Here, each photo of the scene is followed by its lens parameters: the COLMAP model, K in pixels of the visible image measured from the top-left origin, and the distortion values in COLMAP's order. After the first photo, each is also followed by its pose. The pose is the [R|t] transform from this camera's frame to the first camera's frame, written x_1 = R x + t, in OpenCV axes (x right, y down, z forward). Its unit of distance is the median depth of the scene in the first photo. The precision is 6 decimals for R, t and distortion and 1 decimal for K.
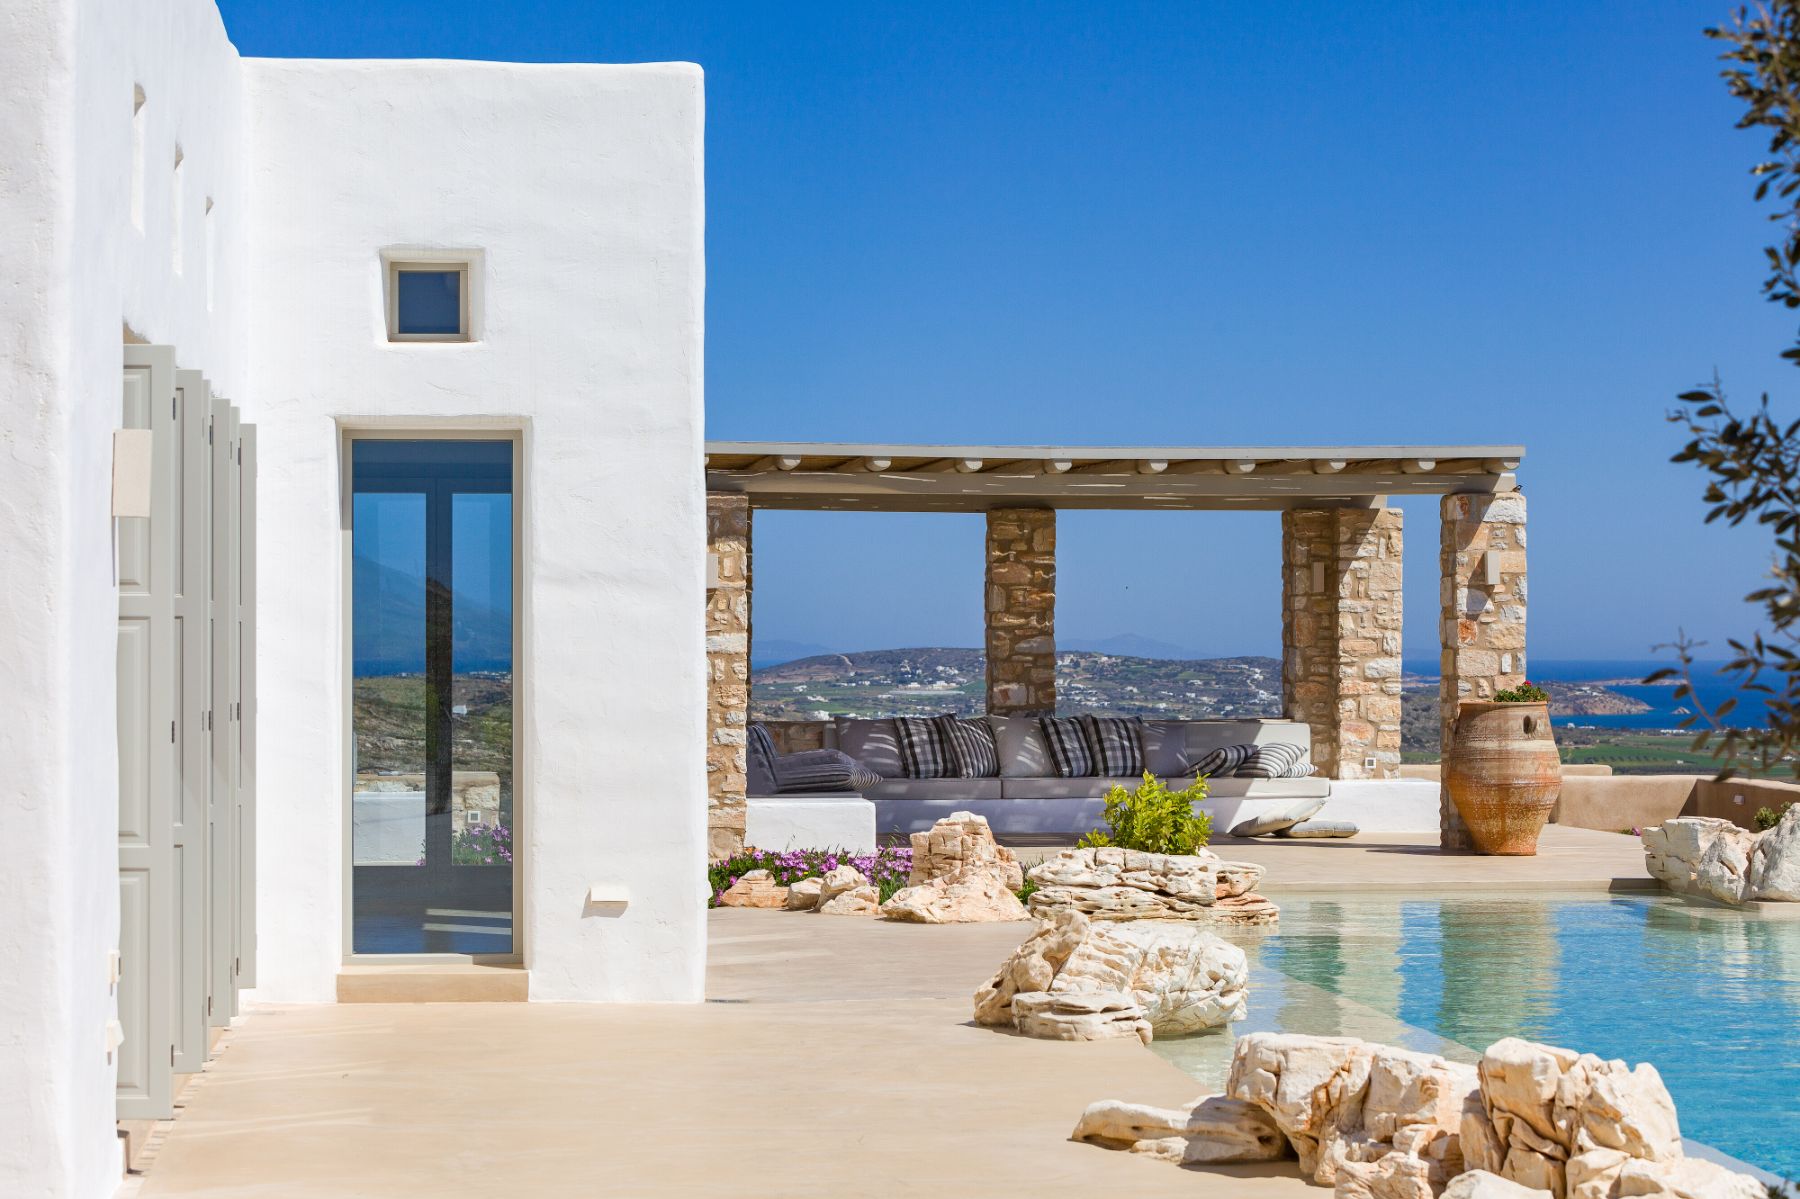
lens RADIAL K [[4034.7, 0, 899.4], [0, 4034.7, 599.4], [0, 0, 1]] dist [-0.062369, -0.235345]
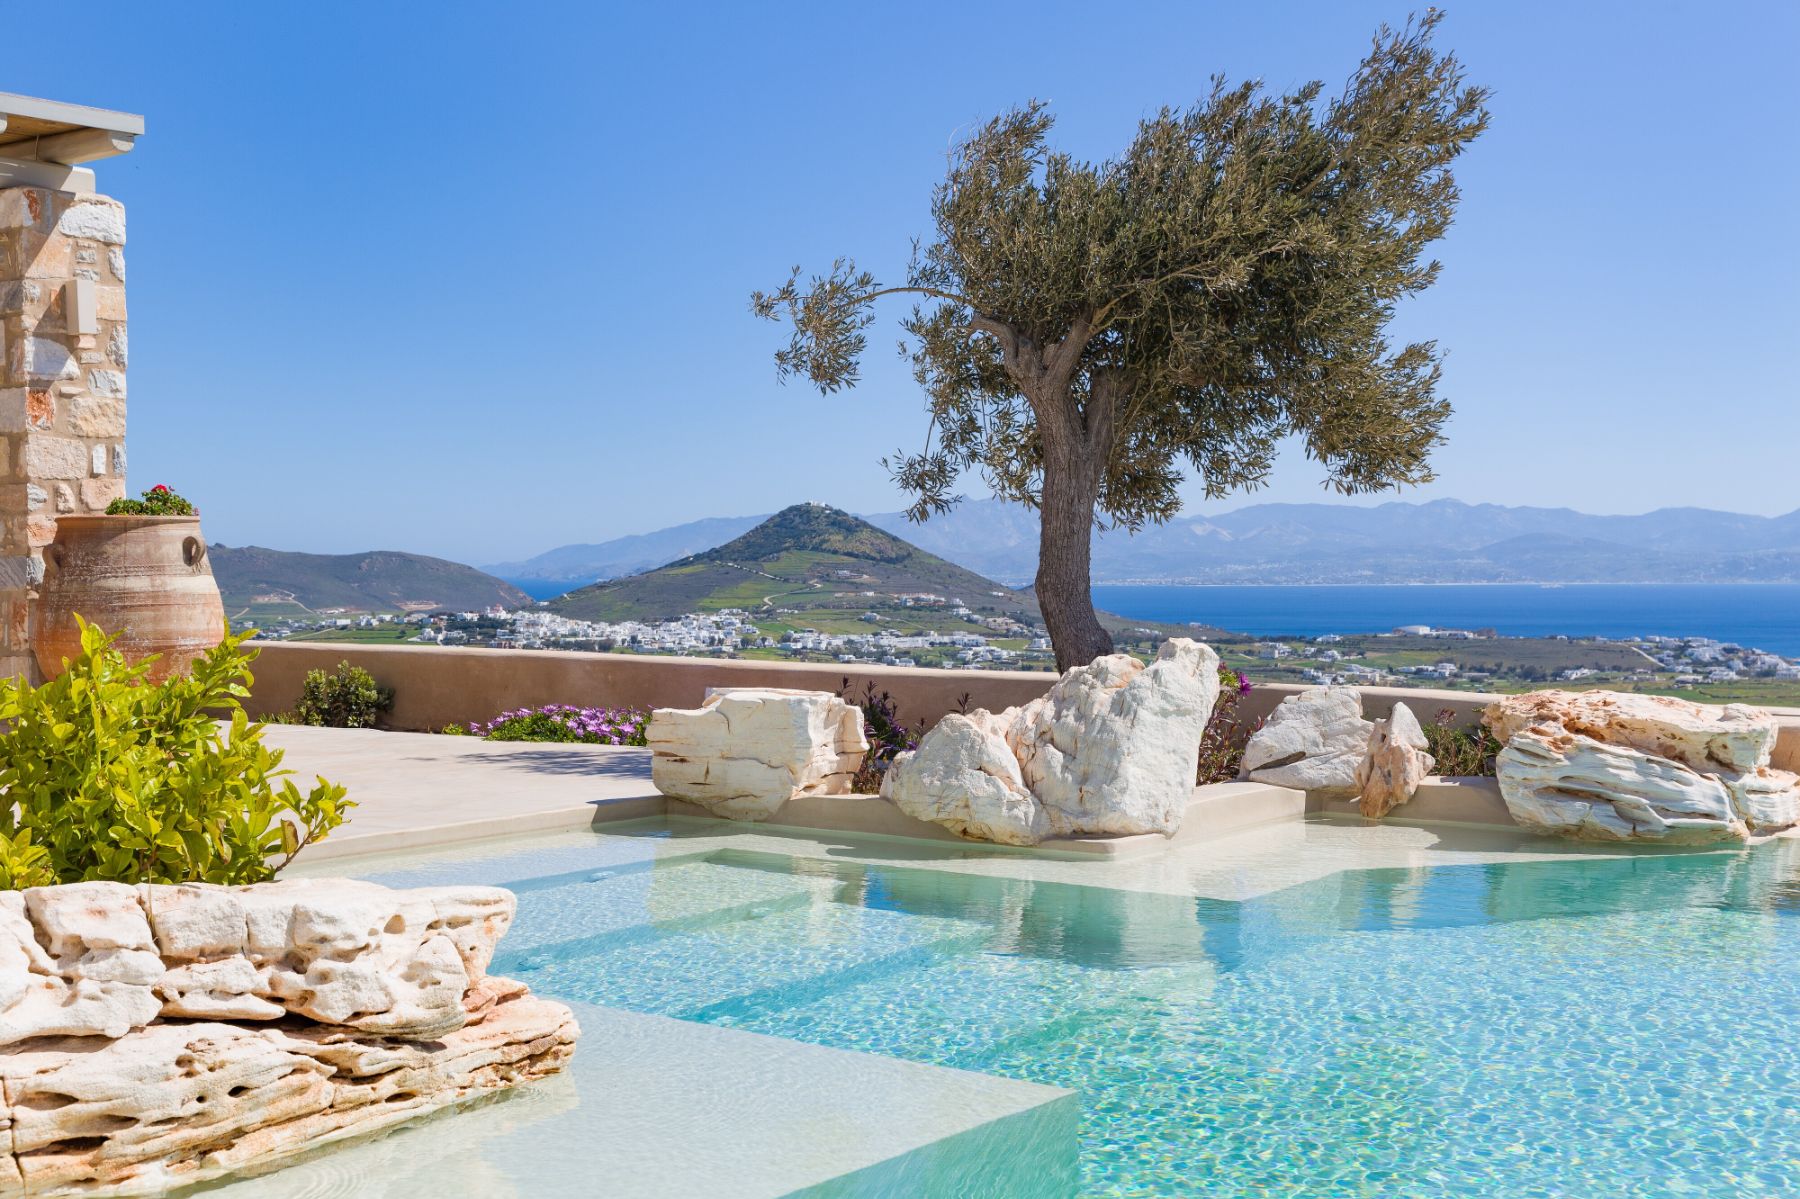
lens RADIAL K [[2205.3, 0, 900.0], [0, 2205.3, 599.5], [0, 0, 1]] dist [0.011823, 0.009203]
pose [[0.689139, -0.014114, 0.724492, -0.017345], [-0.005060, 0.999692, 0.024289, 0.029827], [-0.724611, -0.020405, 0.688856, 0.684948]]
